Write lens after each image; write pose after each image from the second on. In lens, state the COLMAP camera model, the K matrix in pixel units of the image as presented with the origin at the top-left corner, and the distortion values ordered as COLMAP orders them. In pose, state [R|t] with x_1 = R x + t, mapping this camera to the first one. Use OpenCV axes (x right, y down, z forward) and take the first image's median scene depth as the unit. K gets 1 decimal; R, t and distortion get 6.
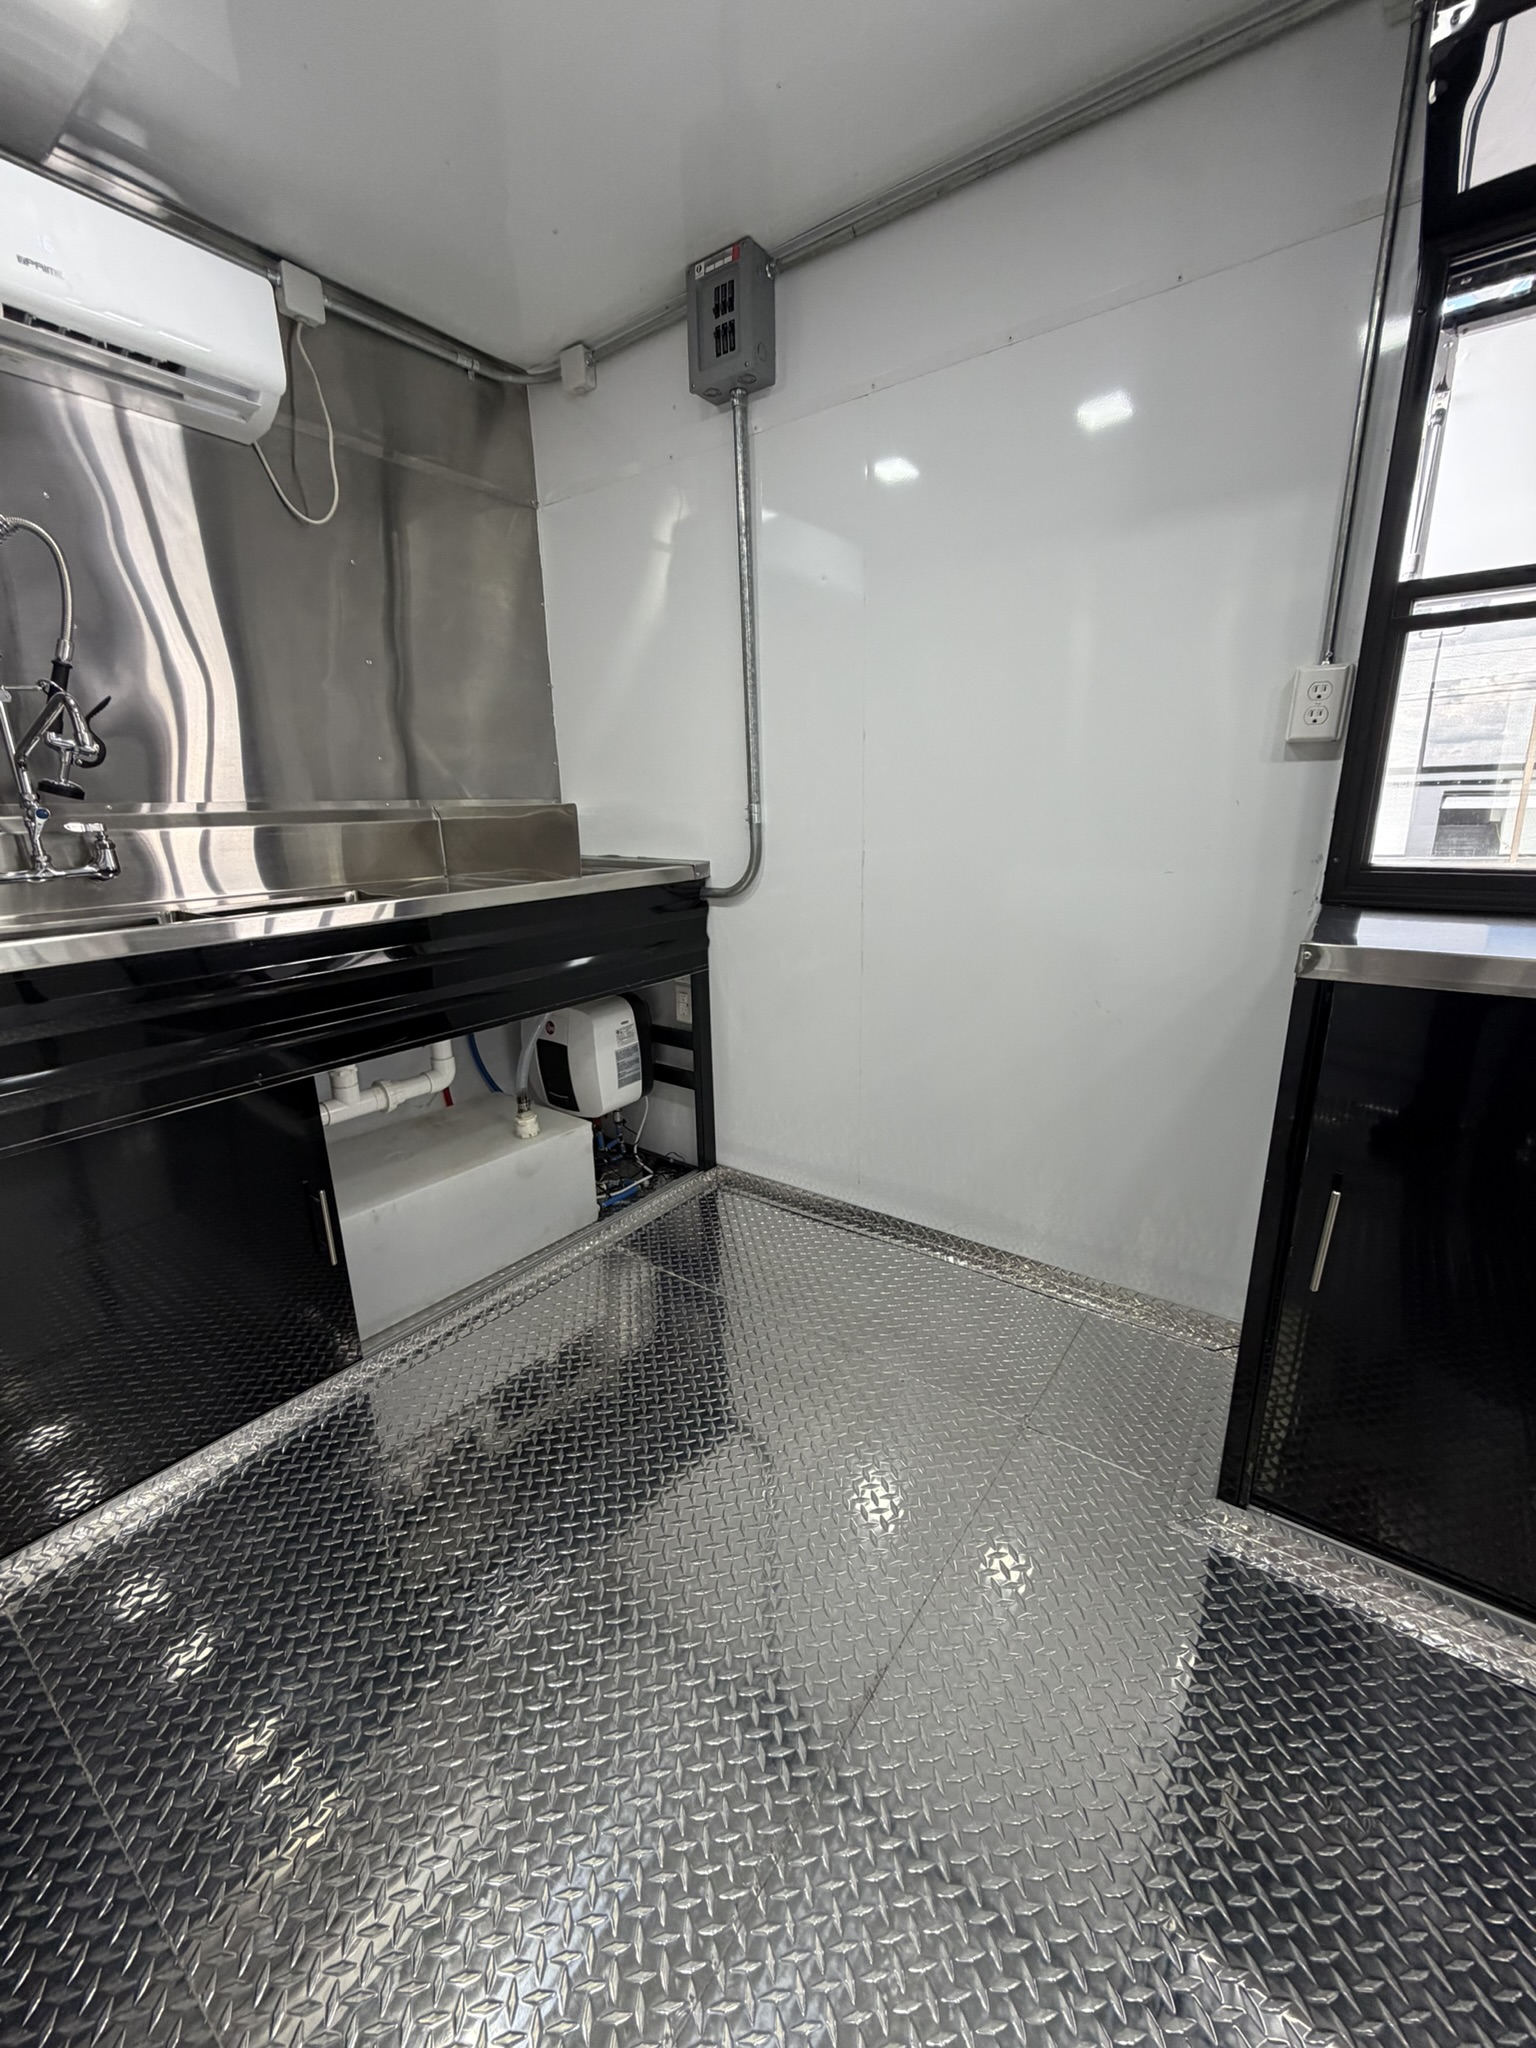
lens RADIAL K [[817.7, 0, 773.8], [0, 817.7, 1013.5], [0, 0, 1]] dist [-0.002375, -0.000582]
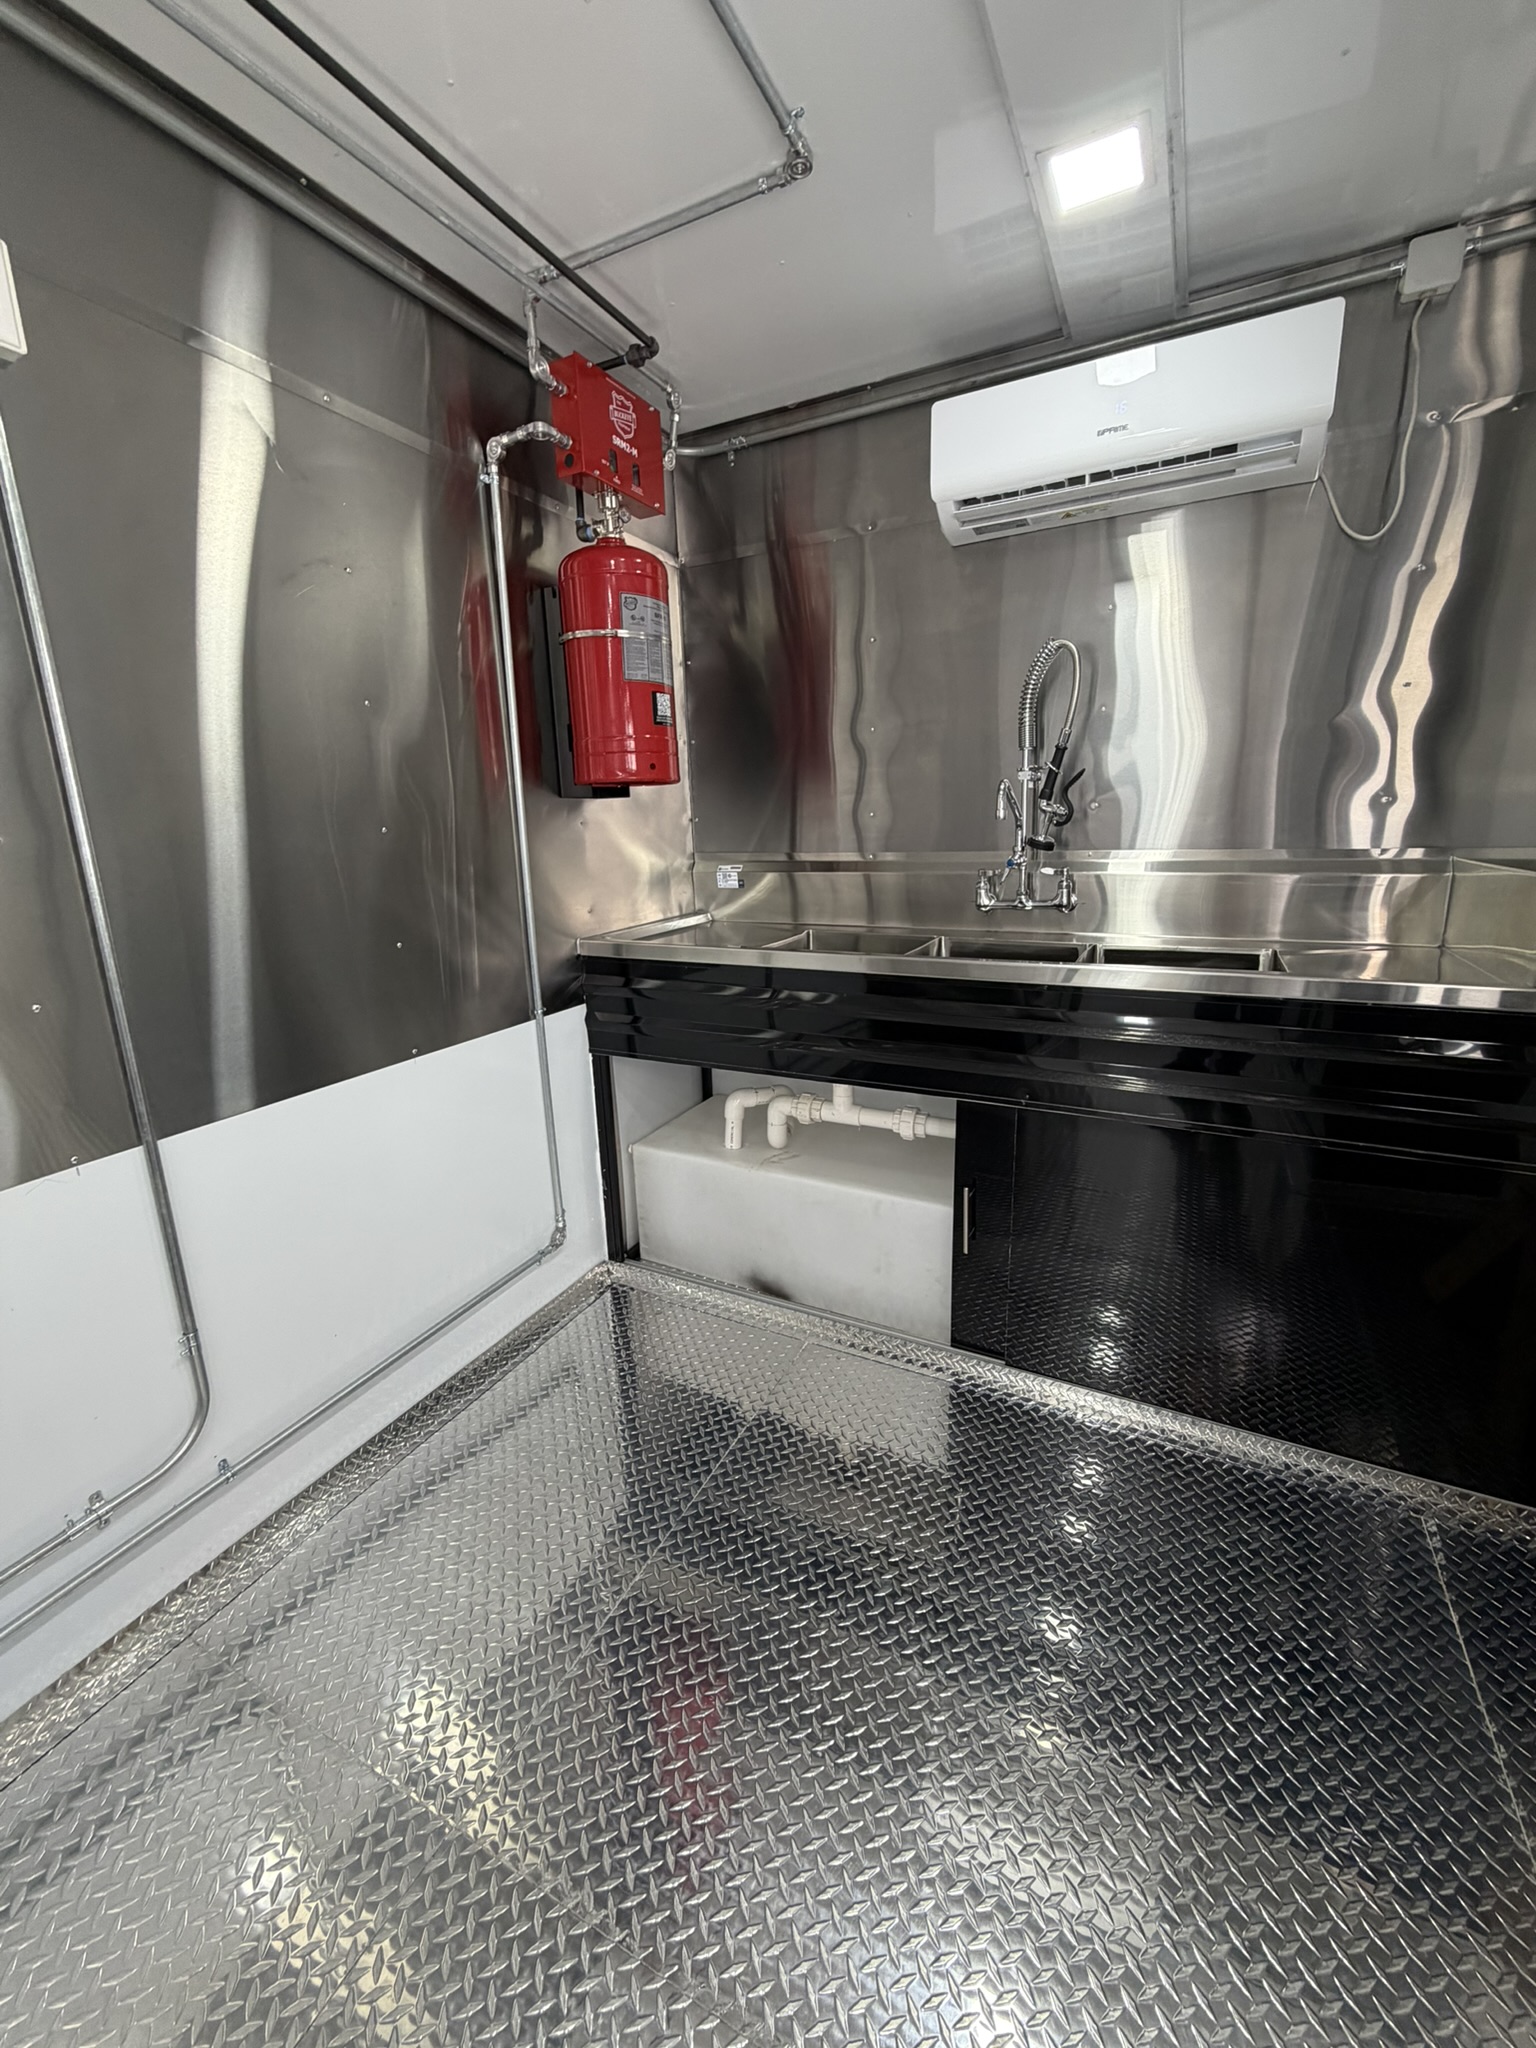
lens RADIAL K [[817.7, 0, 778.6], [0, 817.7, 1021.1], [0, 0, 1]] dist [-0.002375, -0.000582]
pose [[0.101382, 0.247247, -0.963634, 0.406398], [-0.246246, 0.944720, 0.216487, -0.166844], [0.963890, 0.215343, 0.156661, 0.415215]]
